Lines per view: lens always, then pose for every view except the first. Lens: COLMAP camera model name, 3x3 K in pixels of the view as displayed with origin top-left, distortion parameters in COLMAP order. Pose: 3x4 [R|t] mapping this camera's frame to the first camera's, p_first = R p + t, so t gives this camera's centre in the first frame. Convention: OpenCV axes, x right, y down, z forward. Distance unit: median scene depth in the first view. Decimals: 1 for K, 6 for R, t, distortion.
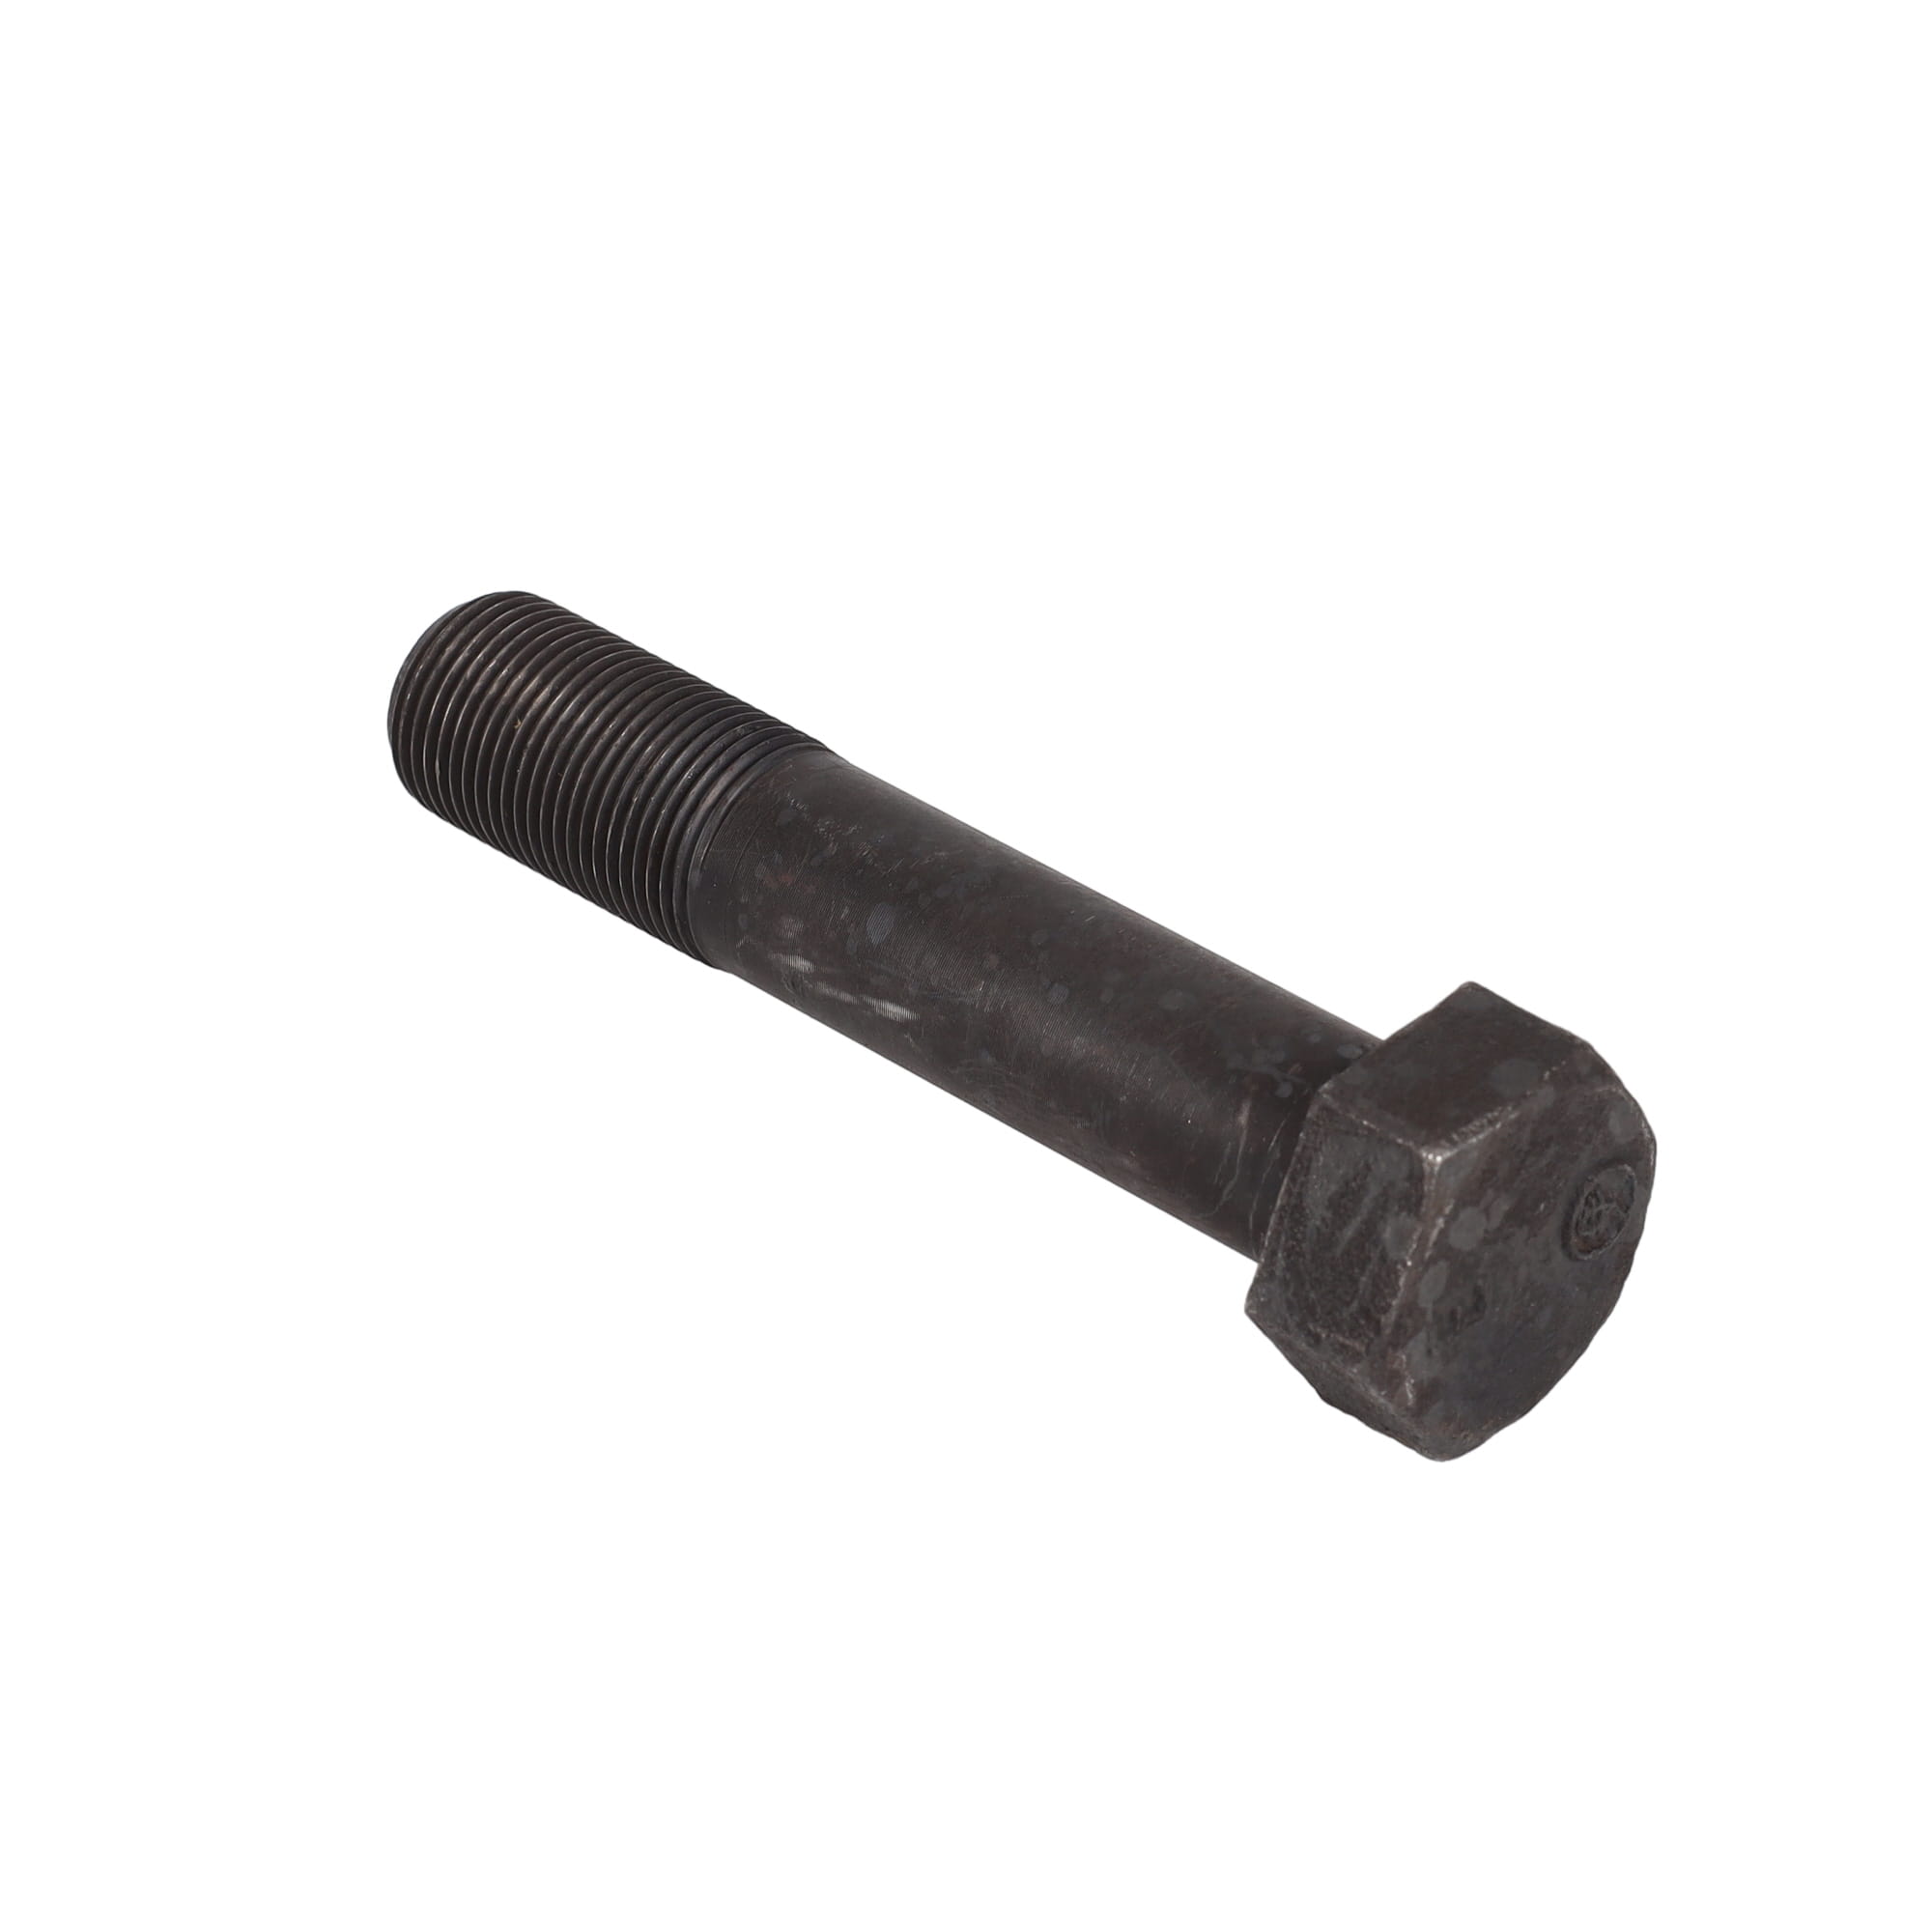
lens RADIAL K [[7450.7, 0, 966.0], [0, 7450.7, 966.0], [0, 0, 1]] dist [-0.106787, -1.592292]
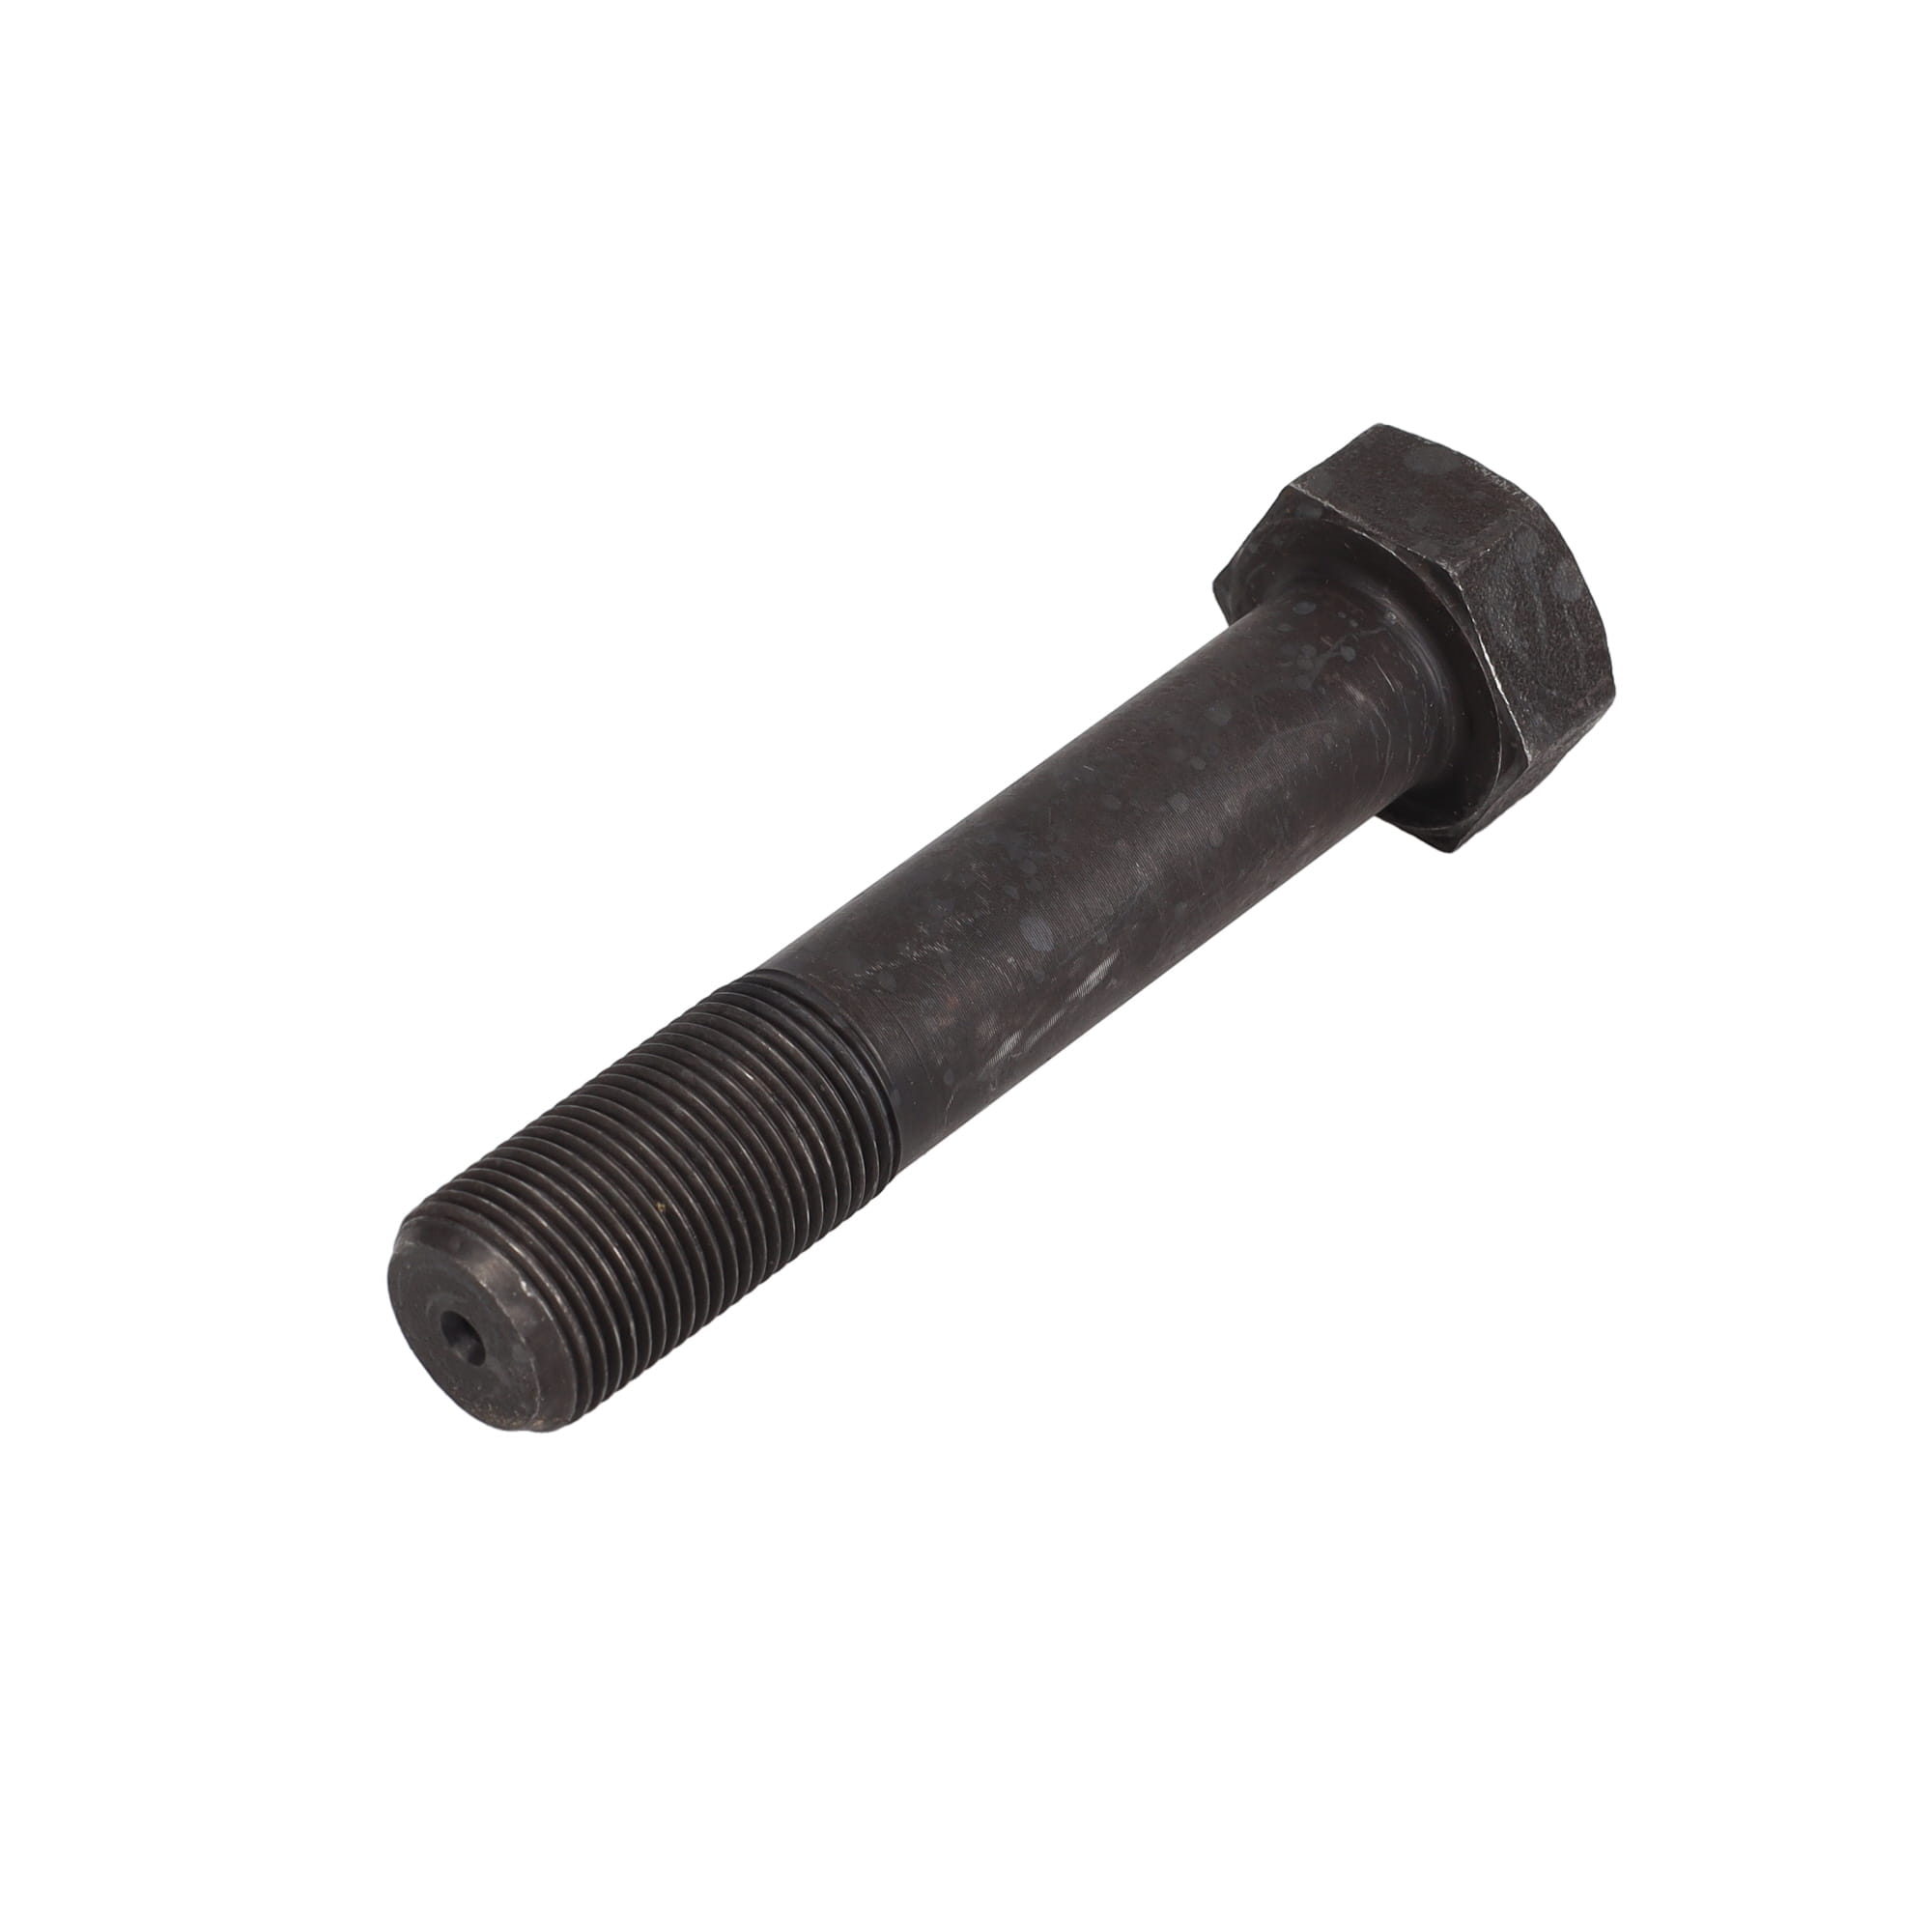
lens RADIAL K [[7450.7, 0, 966.0], [0, 7450.7, 966.0], [0, 0, 1]] dist [-0.106787, -1.592292]
pose [[-0.006371, -0.619183, 0.785221, -0.827819], [0.637843, 0.602238, 0.480068, -0.506732], [-0.770140, 0.503907, 0.391104, 0.642870]]
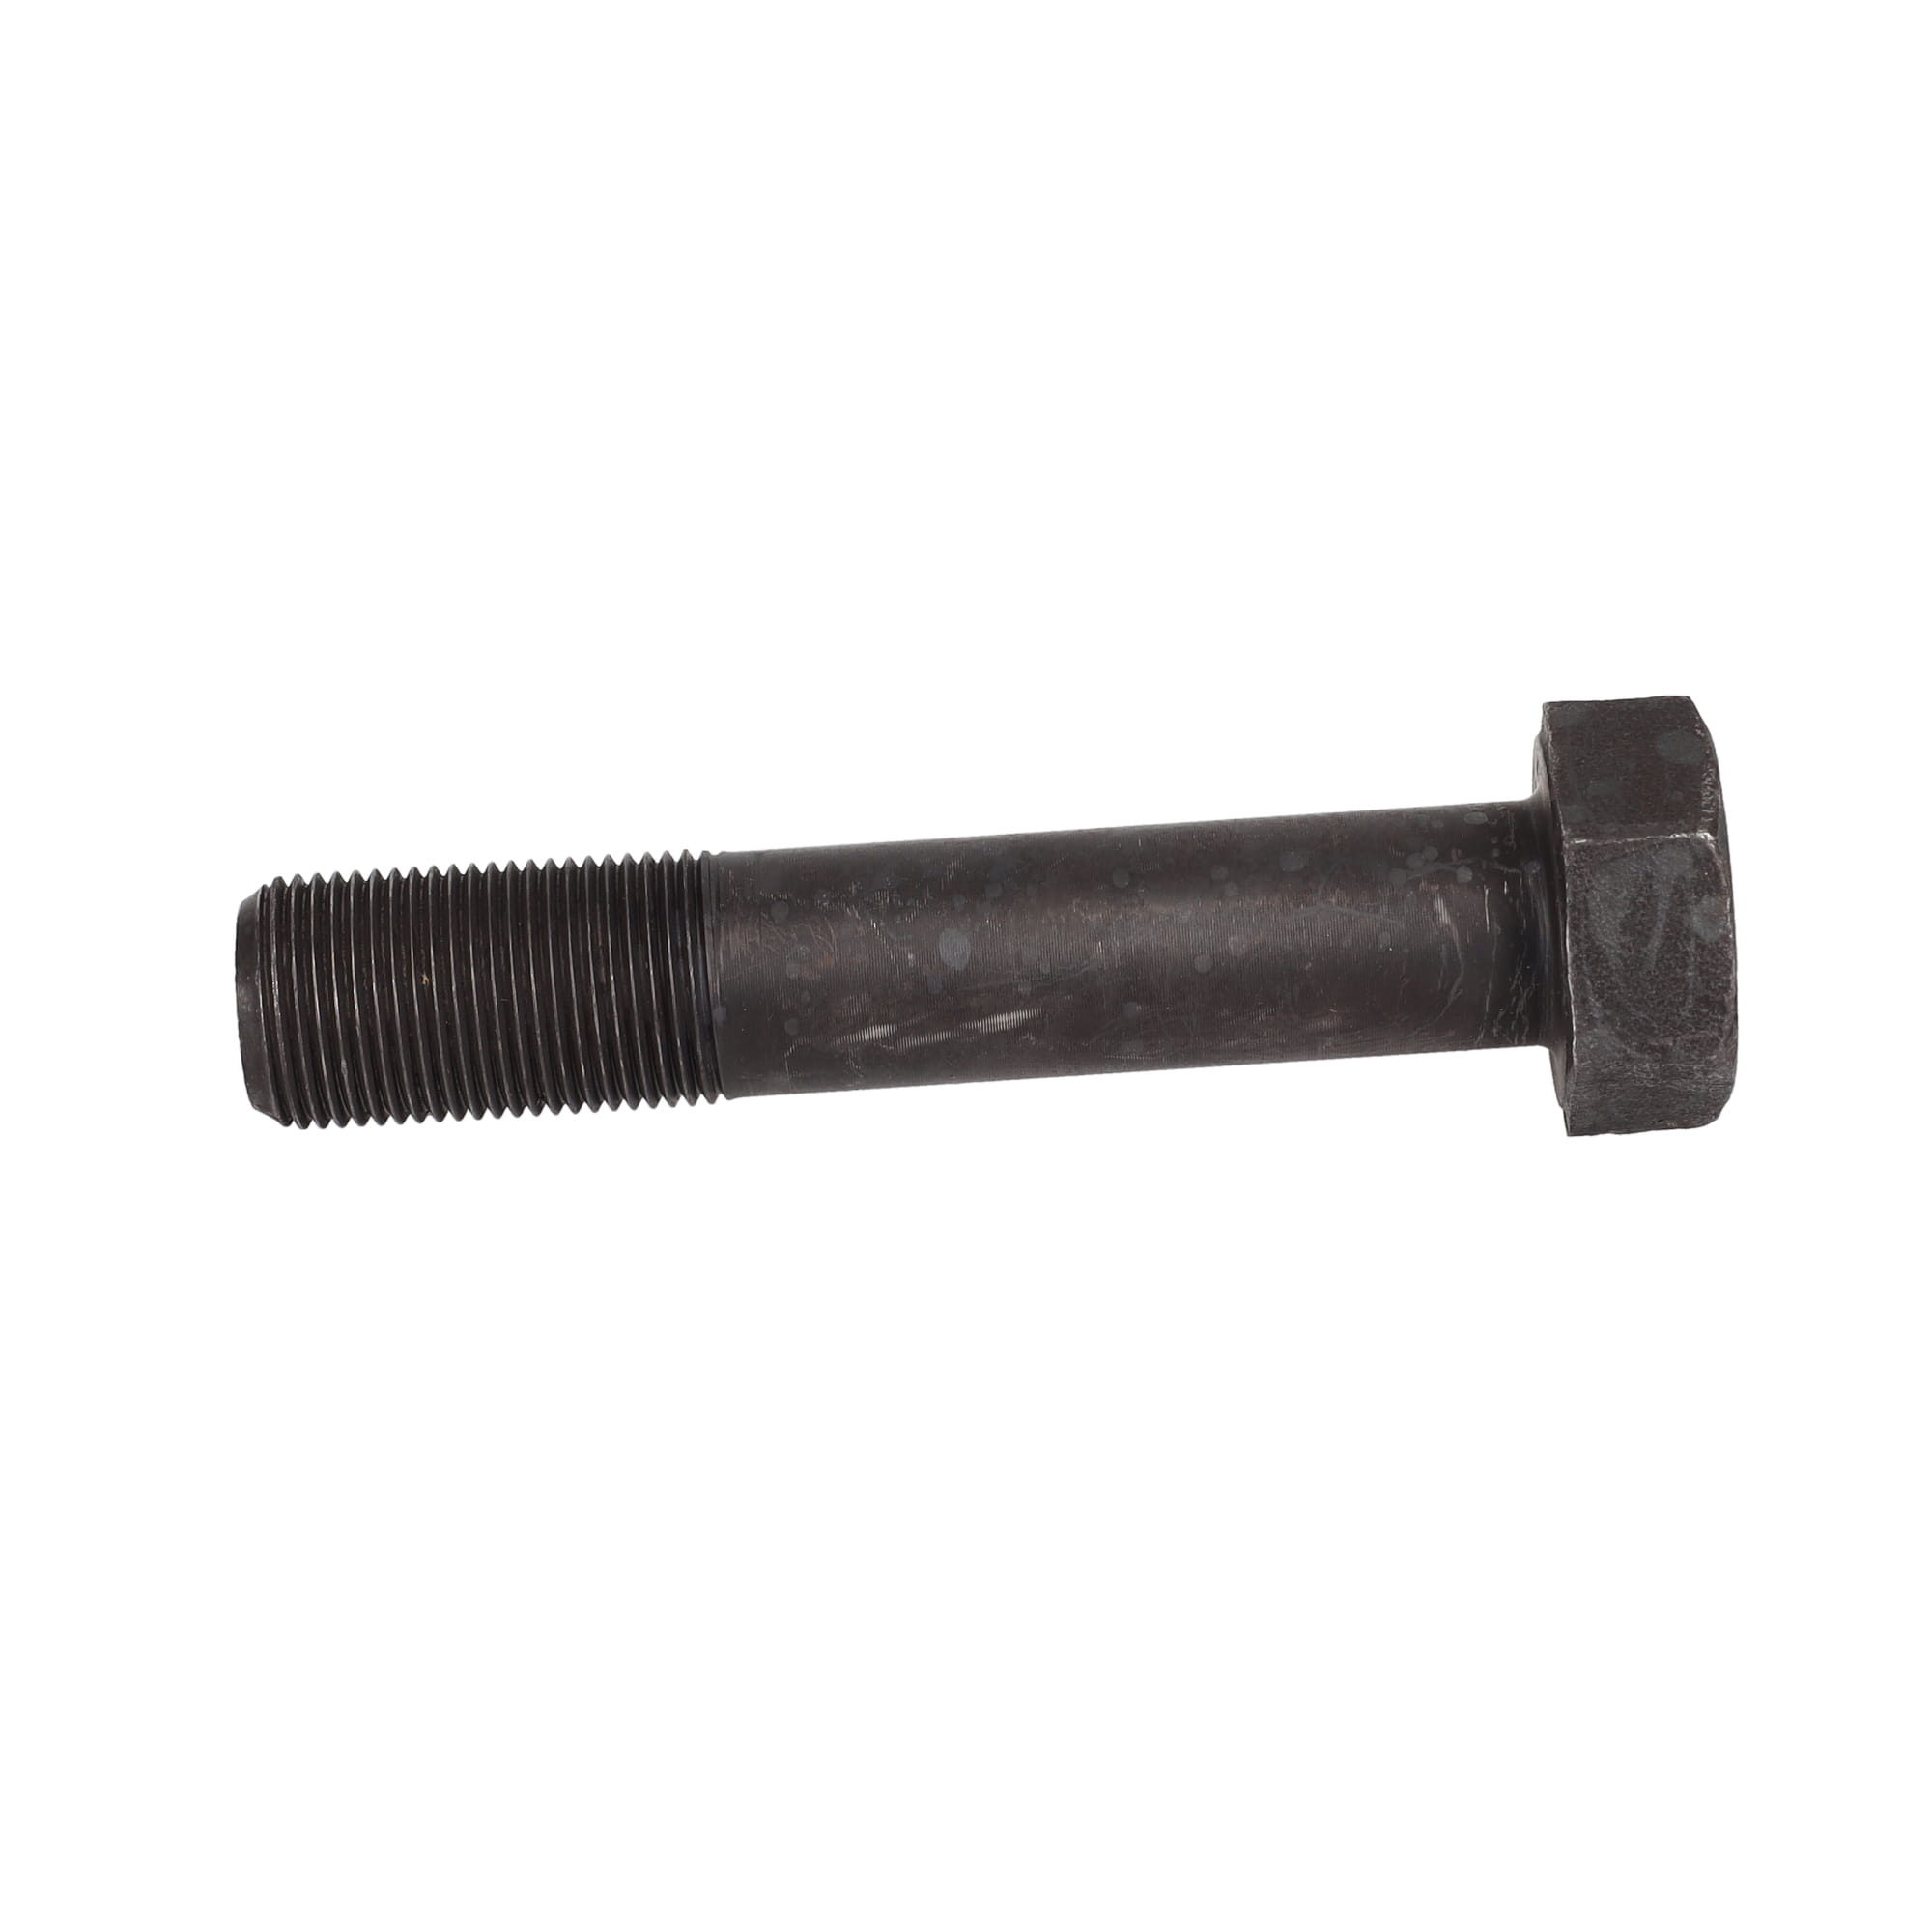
lens RADIAL K [[7450.7, 0, 966.0], [0, 7450.7, 966.0], [0, 0, 1]] dist [-0.106787, -1.592292]
pose [[0.702421, -0.440825, 0.558818, -0.590102], [0.447443, 0.884068, 0.134975, -0.142871], [-0.553534, 0.155230, 0.818232, 0.190835]]
